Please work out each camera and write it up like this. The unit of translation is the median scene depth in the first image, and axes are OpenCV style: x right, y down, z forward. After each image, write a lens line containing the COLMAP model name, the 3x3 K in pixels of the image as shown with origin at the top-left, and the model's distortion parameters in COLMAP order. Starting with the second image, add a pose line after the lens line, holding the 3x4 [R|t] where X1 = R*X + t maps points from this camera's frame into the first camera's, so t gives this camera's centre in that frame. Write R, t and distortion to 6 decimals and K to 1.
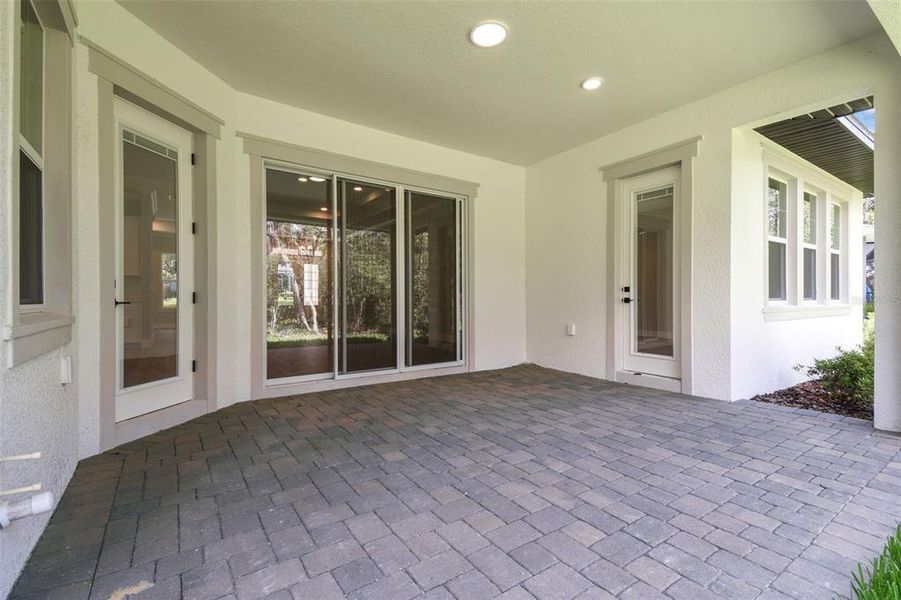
lens RADIAL K [[398.7, 0, 455.4], [0, 398.7, 297.1], [0, 0, 1]] dist [0.041108, -0.018511]
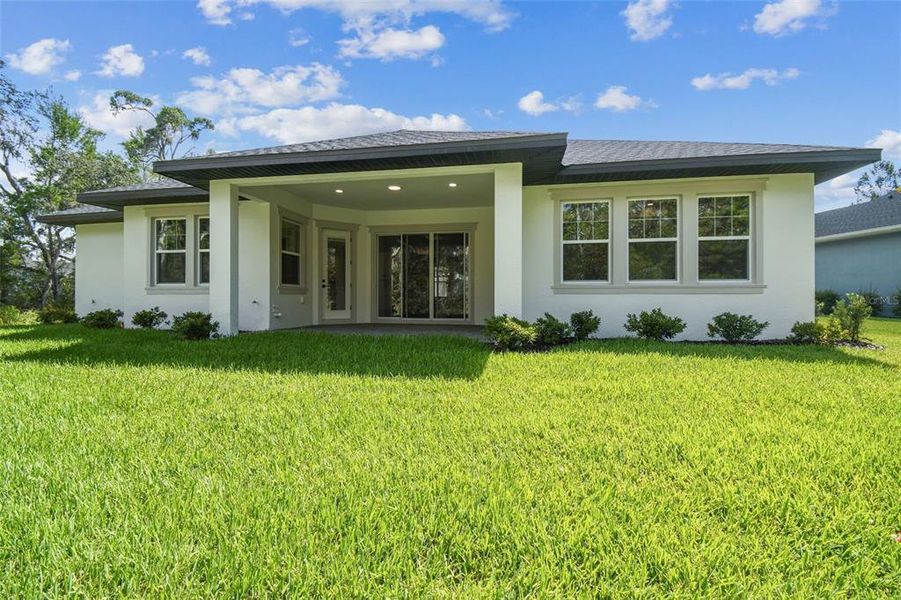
lens RADIAL K [[398.7, 0, 450.4], [0, 398.7, 298.3], [0, 0, 1]] dist [0.041108, -0.018511]
pose [[0.700672, 0.000145, -0.713484, 2.164535], [0.002093, 0.999995, 0.002259, 0.100087], [0.713481, -0.003076, 0.700668, -0.609334]]
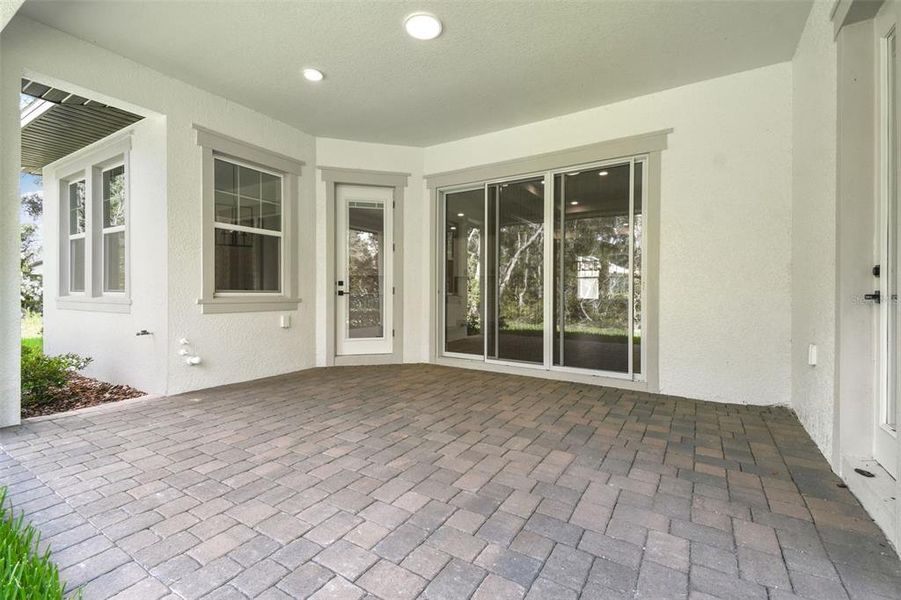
lens RADIAL K [[398.7, 0, 453.4], [0, 398.7, 293.5], [0, 0, 1]] dist [0.041108, -0.018511]
pose [[0.396049, 0.005437, -0.918213, 0.969067], [-0.001359, 0.999985, 0.005335, 0.003989], [0.918229, -0.000865, 0.396050, 0.631954]]
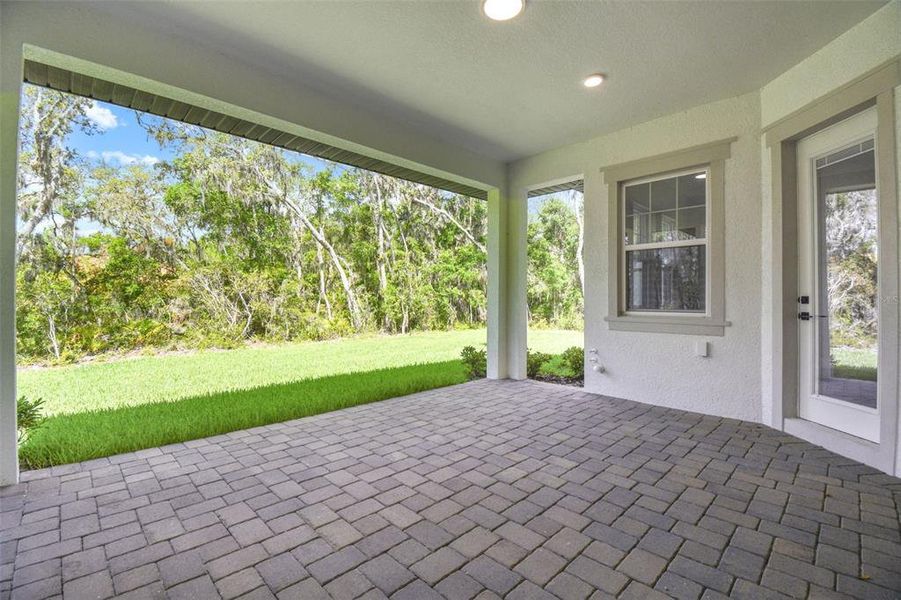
lens RADIAL K [[398.7, 0, 449.3], [0, 398.7, 297.4], [0, 0, 1]] dist [0.041108, -0.018511]
pose [[-0.986730, 0.000468, -0.162370, 0.312142], [0.001862, 0.999963, -0.008434, -0.027936], [0.162360, -0.008624, -0.986694, 1.708673]]
